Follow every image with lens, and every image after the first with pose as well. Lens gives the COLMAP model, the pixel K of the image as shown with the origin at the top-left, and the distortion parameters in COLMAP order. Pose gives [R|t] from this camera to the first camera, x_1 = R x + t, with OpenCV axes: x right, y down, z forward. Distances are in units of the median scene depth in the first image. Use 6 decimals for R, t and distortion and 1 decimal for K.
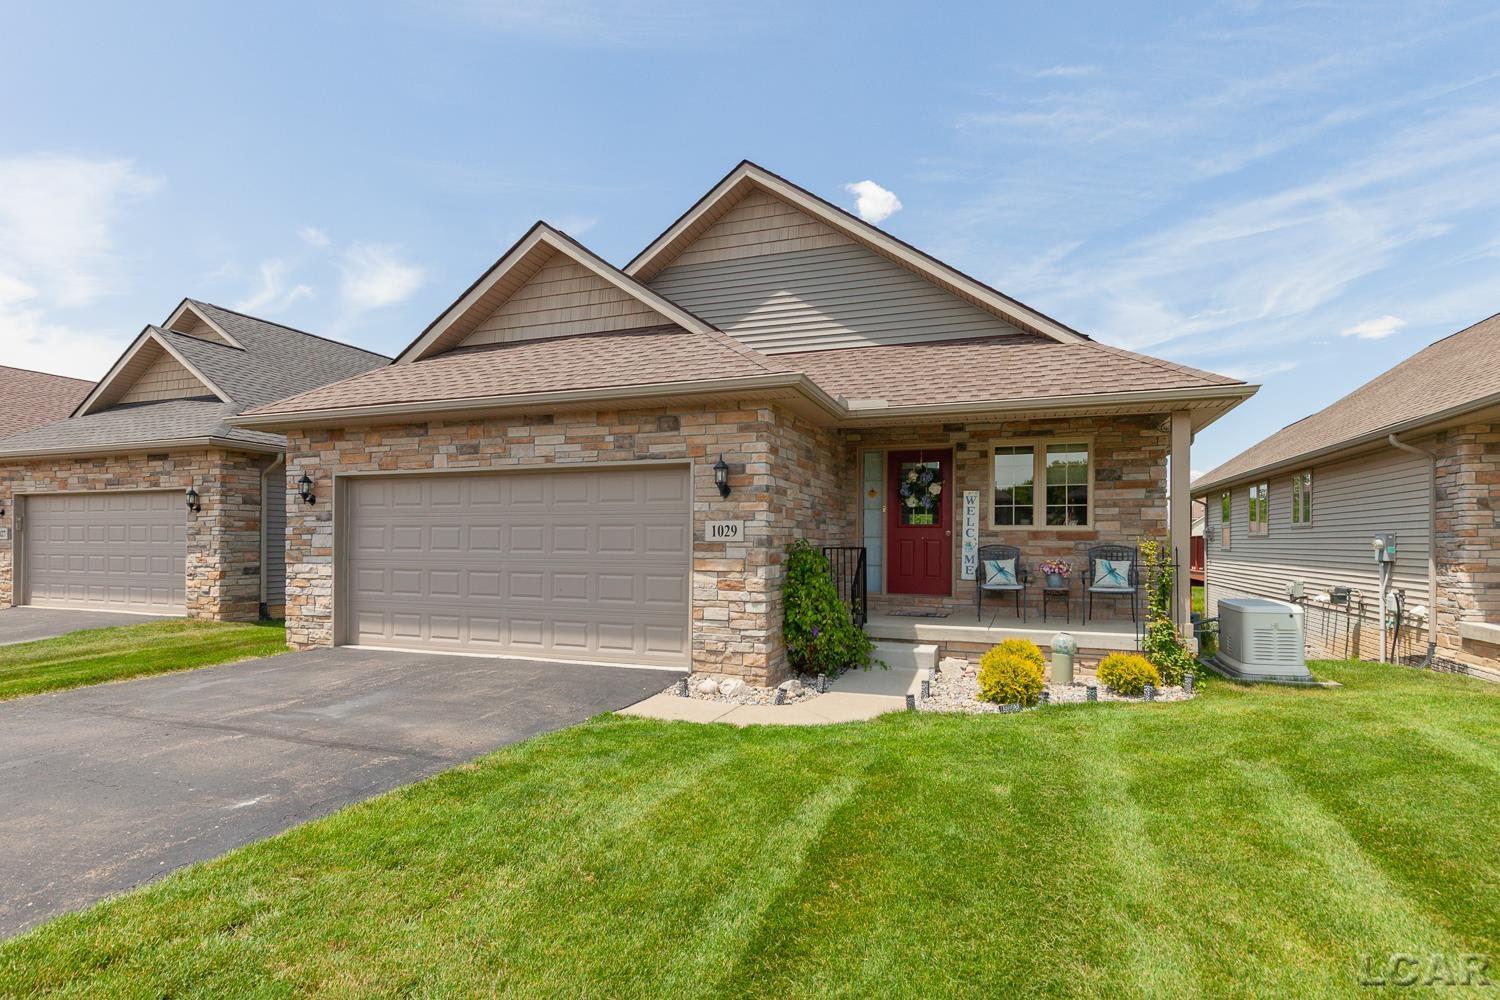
lens RADIAL K [[685.0, 0, 750.0], [0, 685.0, 500.0], [0, 0, 1]] dist [0.004194, 0.000119]
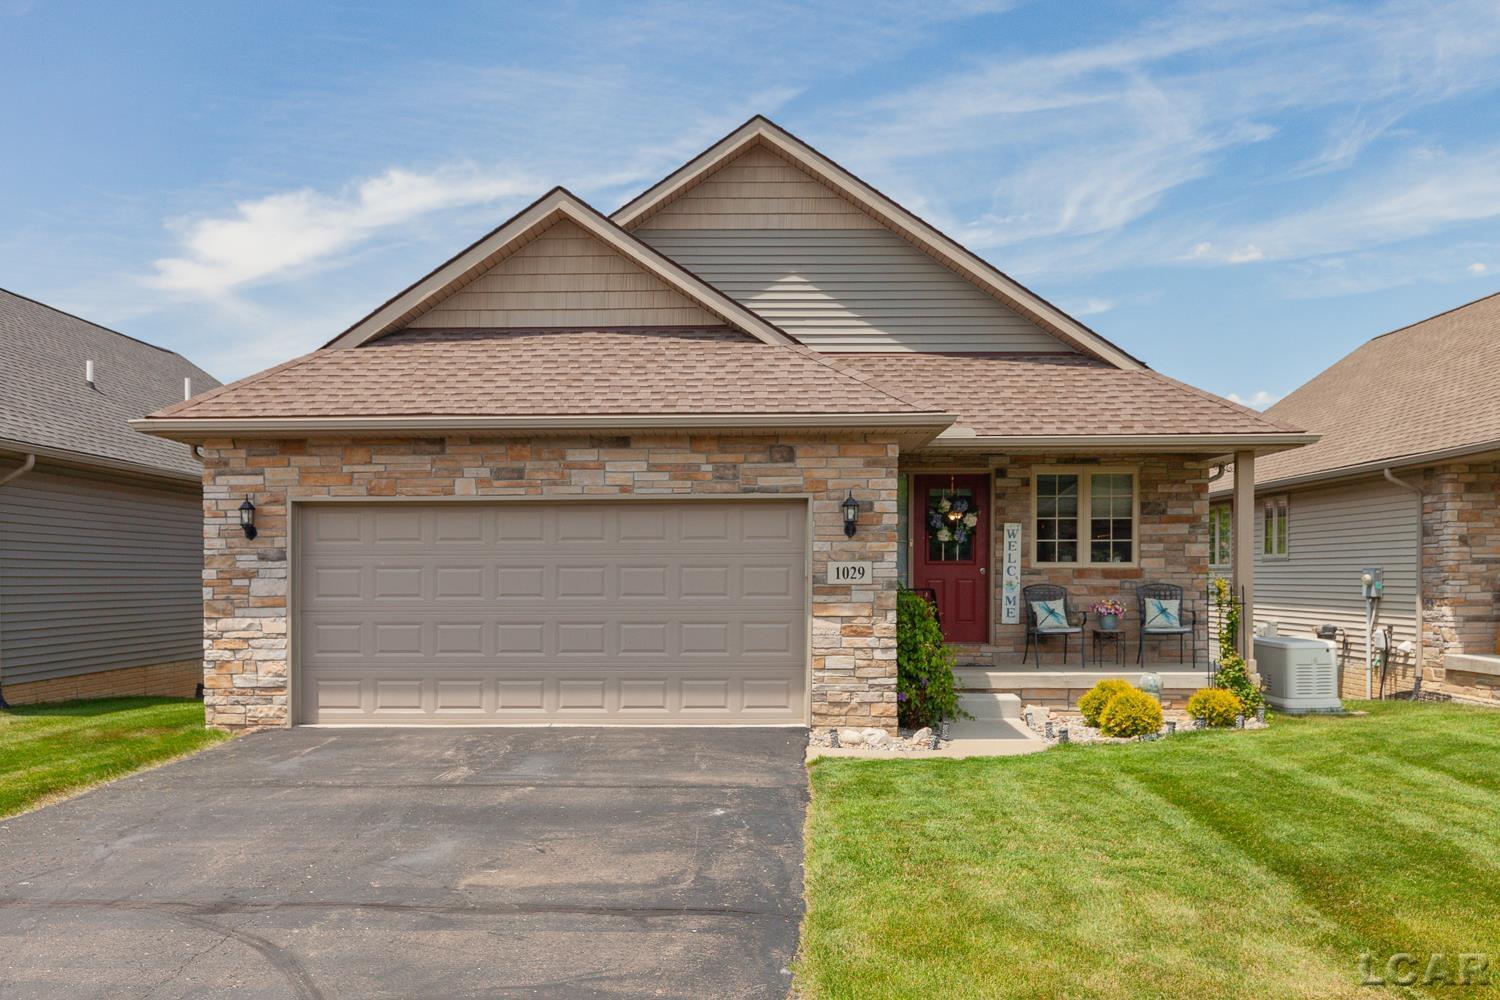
lens RADIAL K [[1119.8, 0, 748.6], [0, 1119.8, 507.8], [0, 0, 1]] dist [-0.002424, 0.000396]
pose [[0.958258, 0.010308, 0.285719, -0.471270], [-0.009861, 0.999947, -0.003005, -0.028991], [-0.285735, 0.000063, 0.958309, -0.325526]]
